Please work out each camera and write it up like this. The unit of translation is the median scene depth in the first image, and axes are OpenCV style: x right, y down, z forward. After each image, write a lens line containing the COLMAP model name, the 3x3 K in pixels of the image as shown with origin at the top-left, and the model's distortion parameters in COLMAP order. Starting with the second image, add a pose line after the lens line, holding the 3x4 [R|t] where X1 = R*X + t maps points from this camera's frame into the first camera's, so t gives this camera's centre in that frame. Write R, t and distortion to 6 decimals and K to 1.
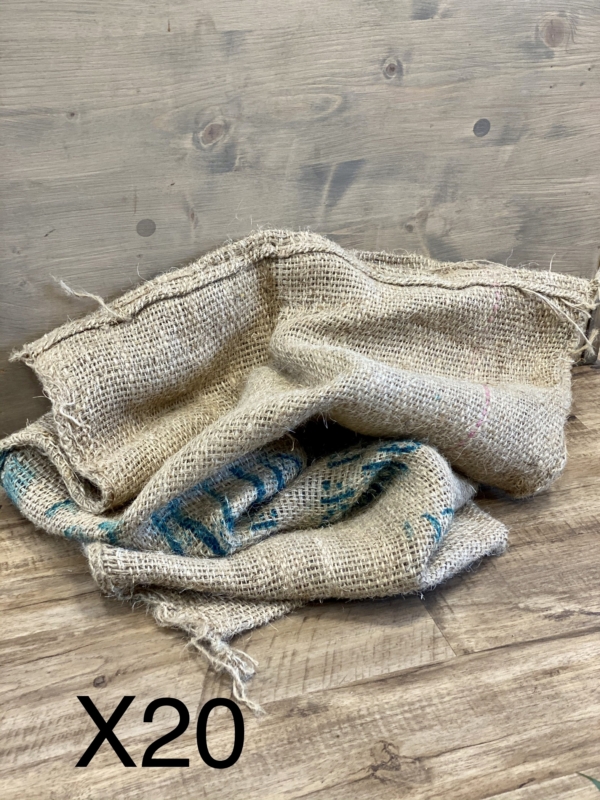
lens RADIAL K [[1206.3, 0, 300.2], [0, 1206.3, 392.7], [0, 0, 1]] dist [0.077360, 0.000000]
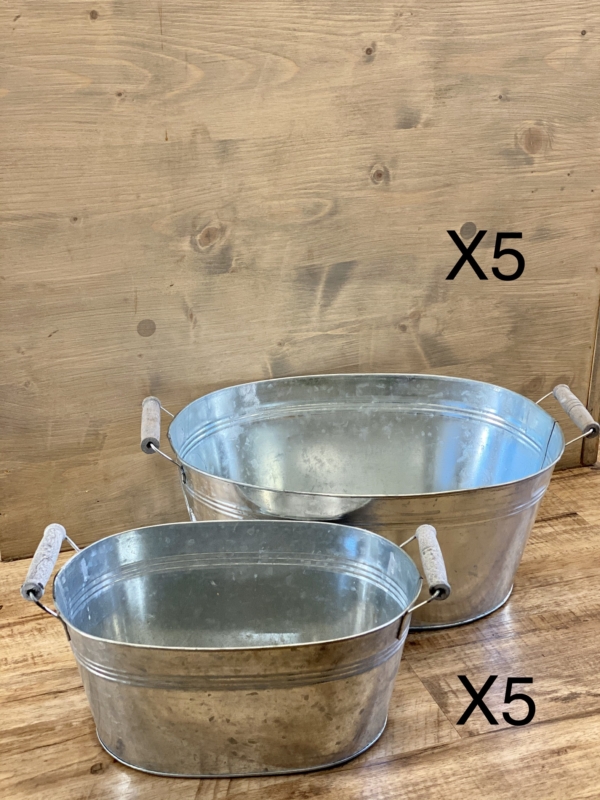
lens RADIAL K [[1206.3, 0, 300.1], [0, 1206.3, 386.7], [0, 0, 1]] dist [0.077360, 0.000000]
pose [[0.999628, -0.024154, -0.012646, 0.015773], [0.022001, 0.988585, -0.149047, 0.070597], [0.016101, 0.148713, 0.988749, -0.012419]]
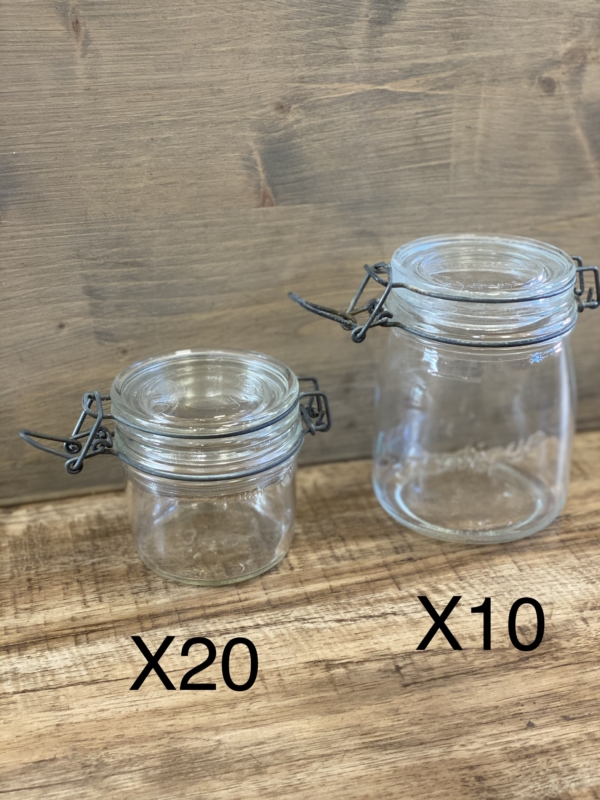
lens RADIAL K [[1206.3, 0, 304.5], [0, 1206.3, 396.8], [0, 0, 1]] dist [0.077360, 0.000000]
pose [[0.995005, 0.003865, -0.099750, 0.046091], [-0.013371, 0.995406, -0.094806, 0.039242], [0.098925, 0.095666, 0.990486, 0.565274]]
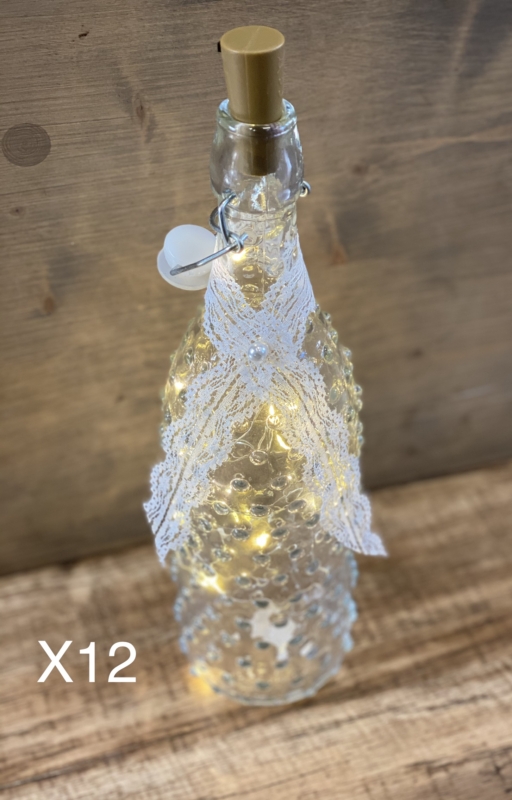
lens RADIAL K [[1242.5, 0, 312.1], [0, 1242.5, 407.3], [0, 0, 1]] dist [0.056829, 0.000000]
pose [[0.999658, -0.007688, -0.024985, -0.021457], [0.011422, 0.988170, 0.152937, -0.112793], [0.023514, -0.153170, 0.987920, 0.575176]]
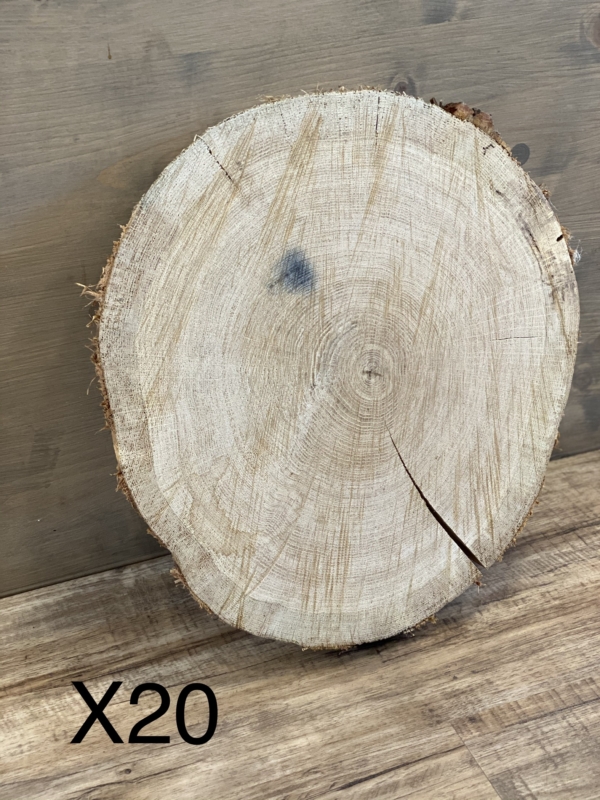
lens RADIAL K [[1206.3, 0, 301.0], [0, 1206.3, 387.7], [0, 0, 1]] dist [0.077360, 0.000000]
pose [[0.997617, -0.068502, -0.008179, 0.003864], [0.068160, 0.997002, -0.036610, -0.050493], [0.010662, 0.035965, 0.999296, 0.225570]]
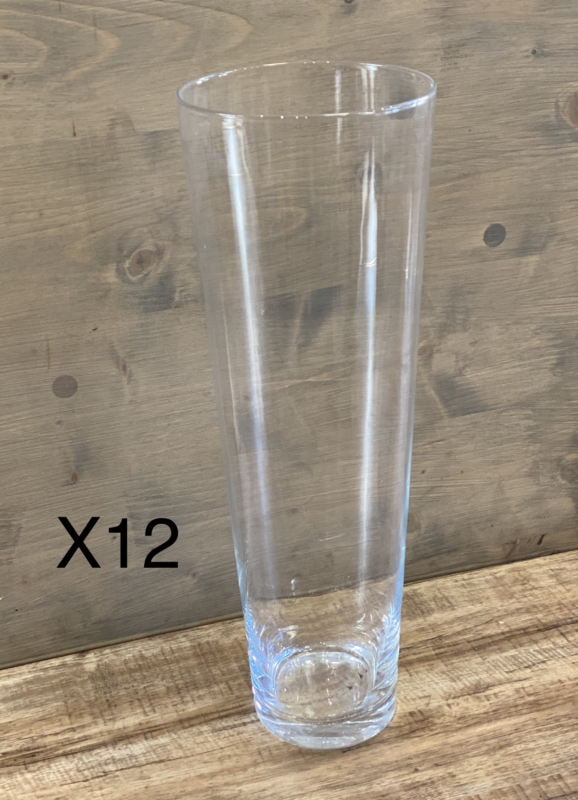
lens RADIAL K [[1313.3, 0, 245.4], [0, 1313.3, 426.6], [0, 0, 1]] dist [0.082622, 0.000000]
pose [[0.995565, -0.054474, -0.076697, 0.052038], [0.046164, 0.993270, -0.106227, -0.015472], [0.081967, 0.102216, 0.991380, 0.173066]]
